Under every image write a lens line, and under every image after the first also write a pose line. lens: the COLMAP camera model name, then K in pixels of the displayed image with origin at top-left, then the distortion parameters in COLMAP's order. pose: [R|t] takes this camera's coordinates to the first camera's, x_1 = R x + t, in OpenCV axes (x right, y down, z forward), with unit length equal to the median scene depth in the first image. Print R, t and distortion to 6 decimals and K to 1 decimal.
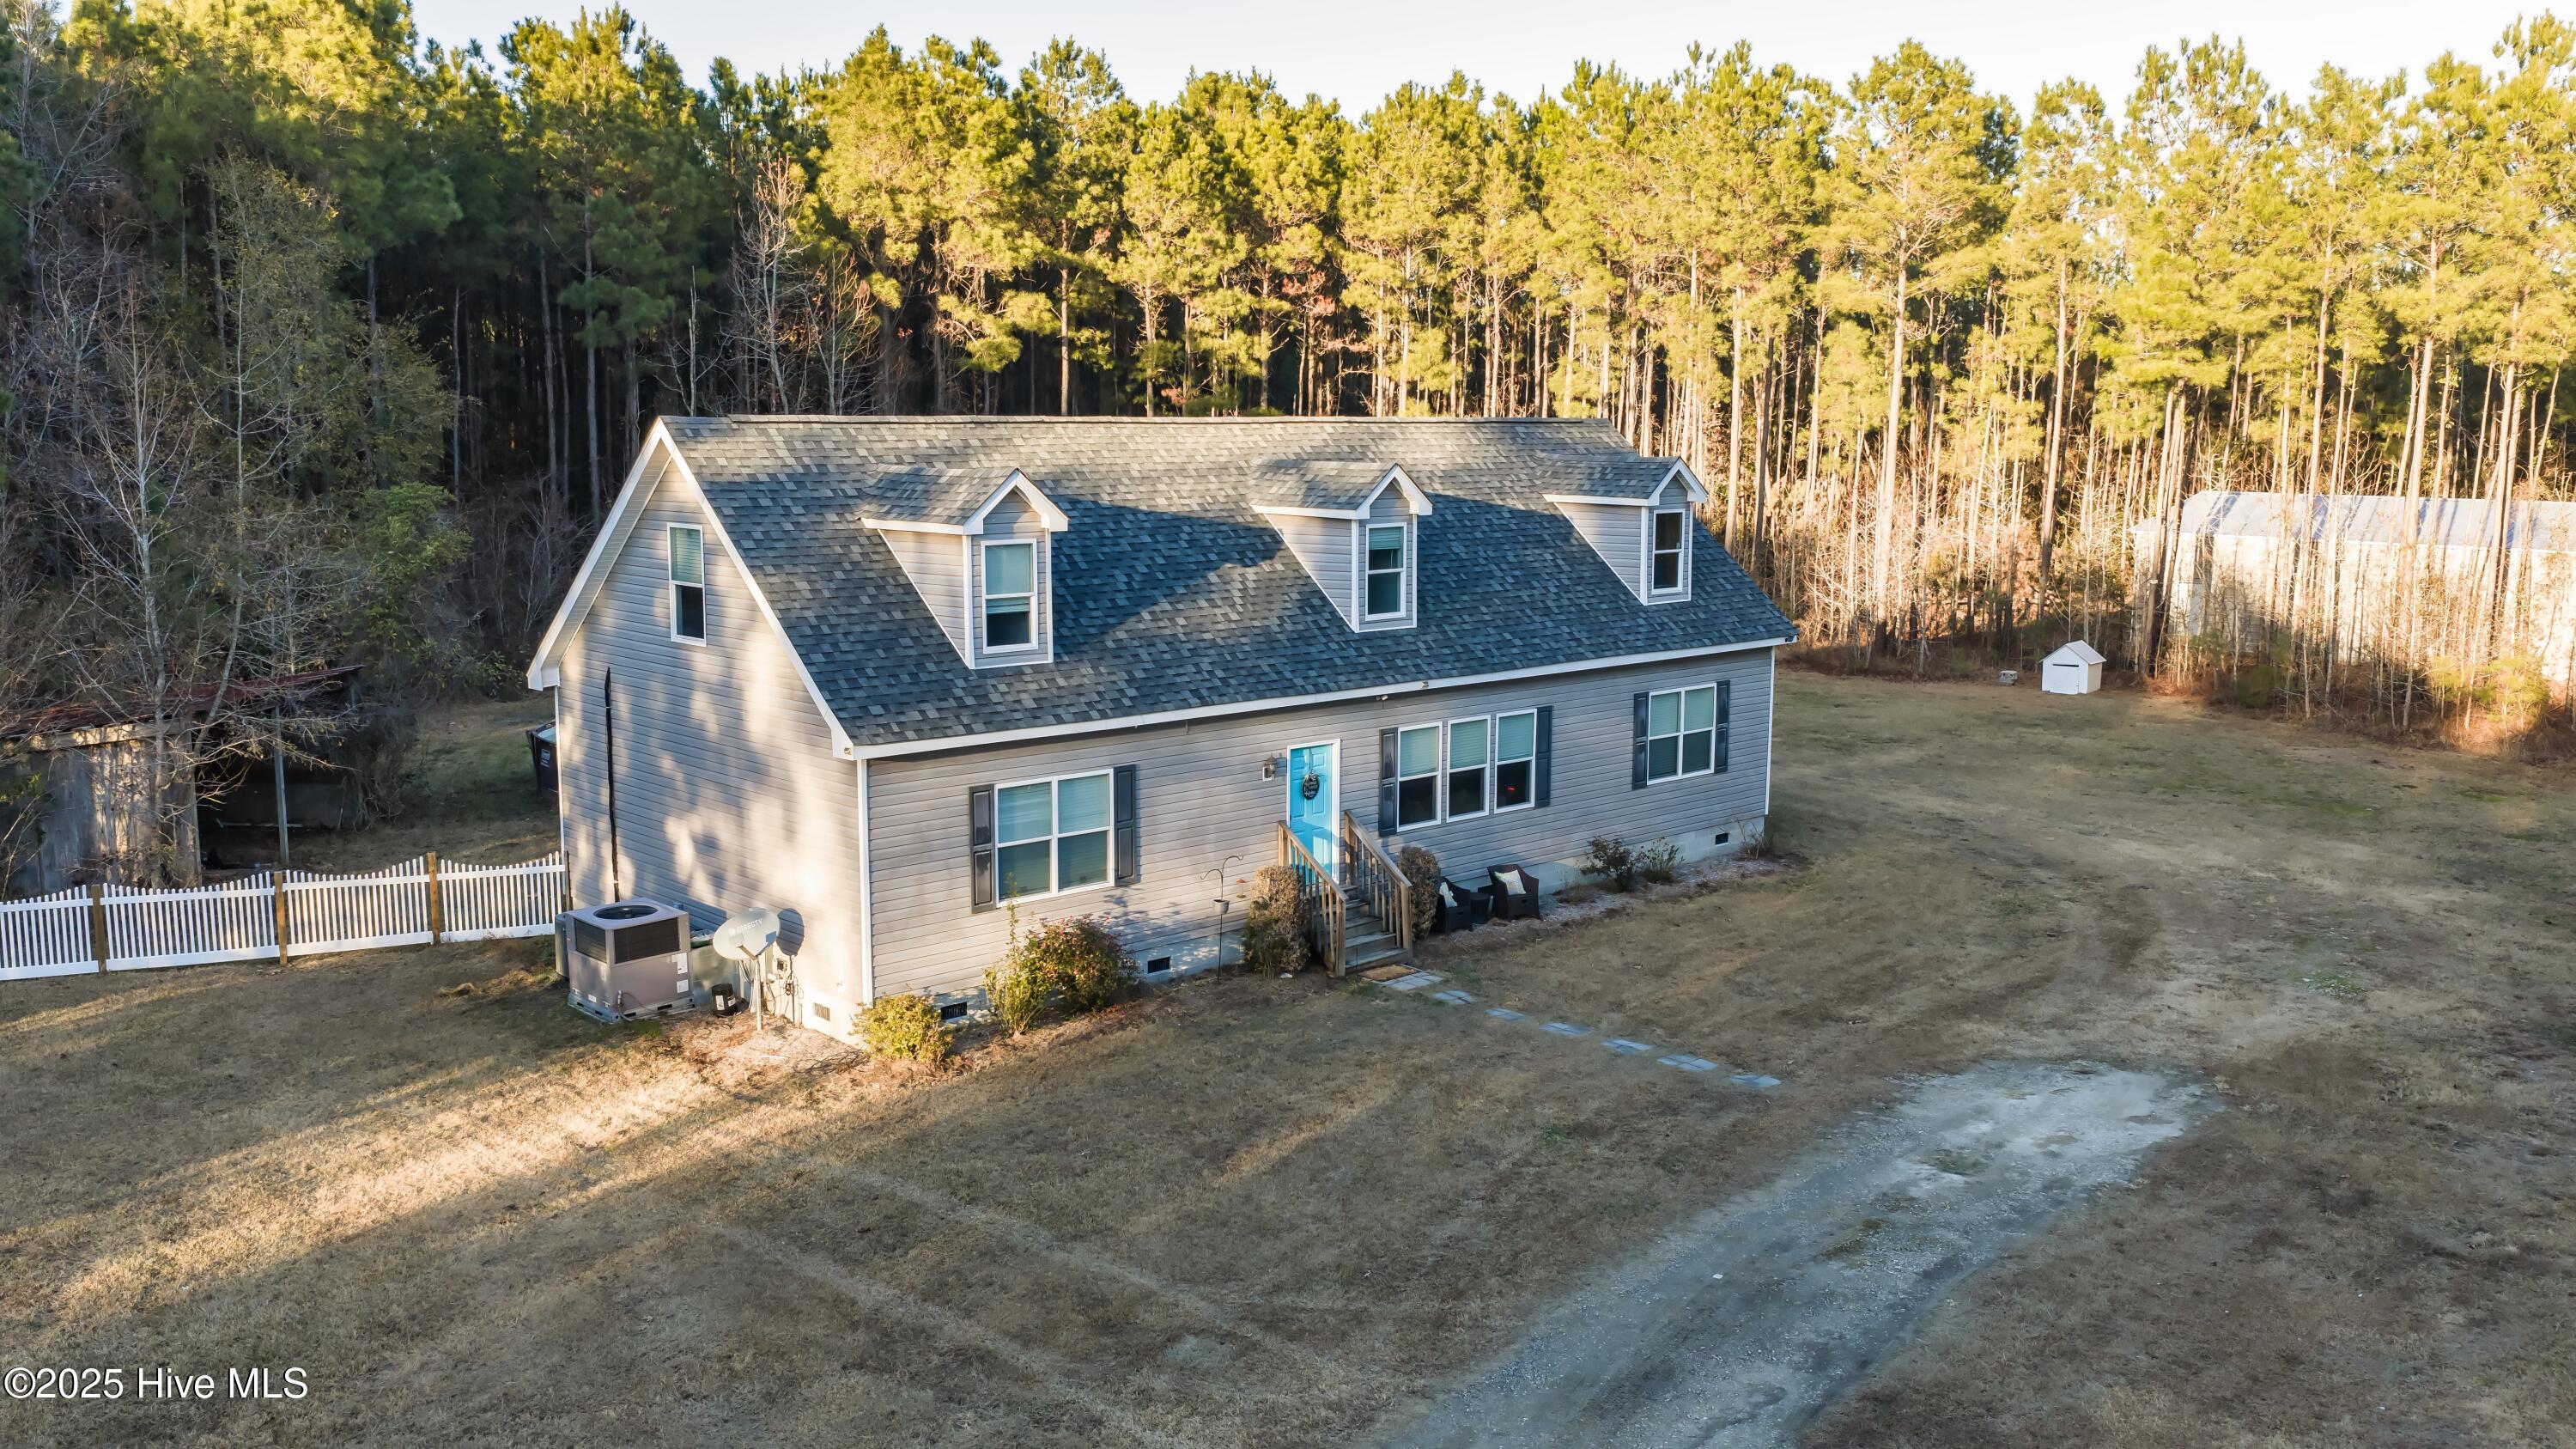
lens RADIAL K [[2128.1, 0, 1288.0], [0, 2128.1, 724.5], [0, 0, 1]] dist [0.045925, -0.077520]
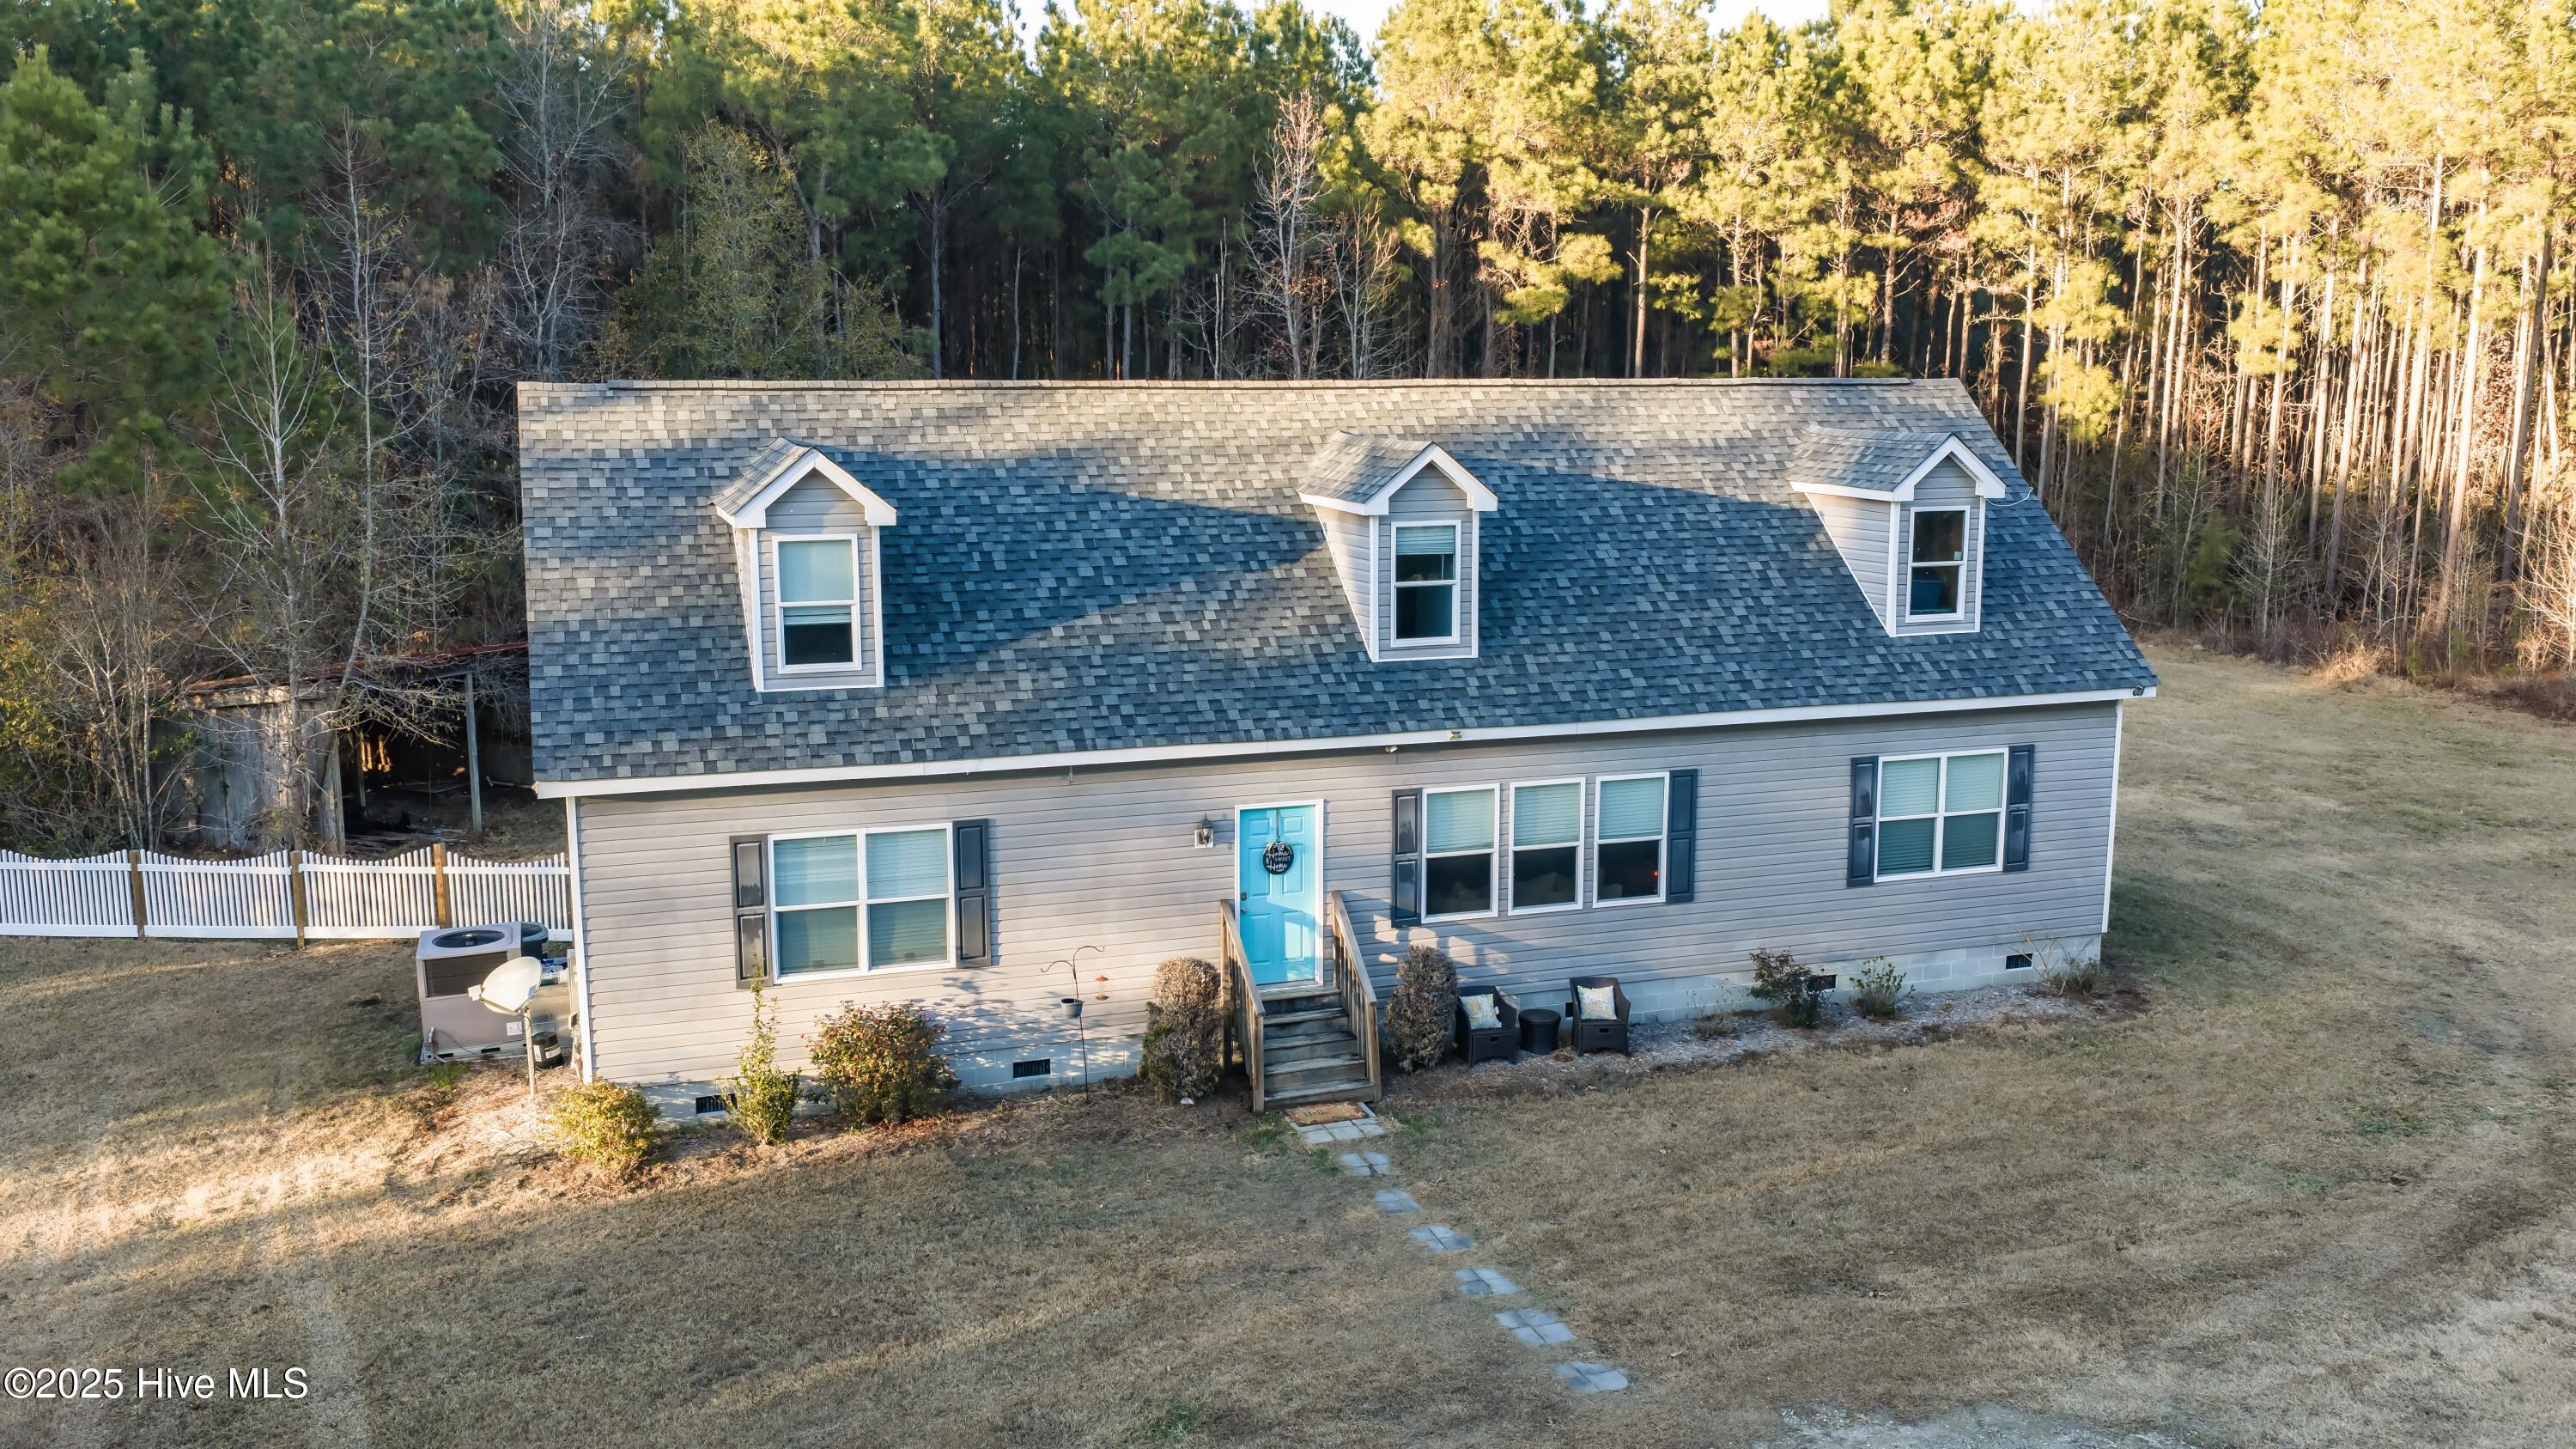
lens RADIAL K [[2128.1, 0, 1288.0], [0, 2128.1, 724.5], [0, 0, 1]] dist [0.045925, -0.077520]
pose [[0.914344, 0.064562, -0.399760, 0.278428], [-0.055932, 0.997881, 0.033230, -0.039522], [0.401058, -0.008024, 0.916017, 0.249878]]
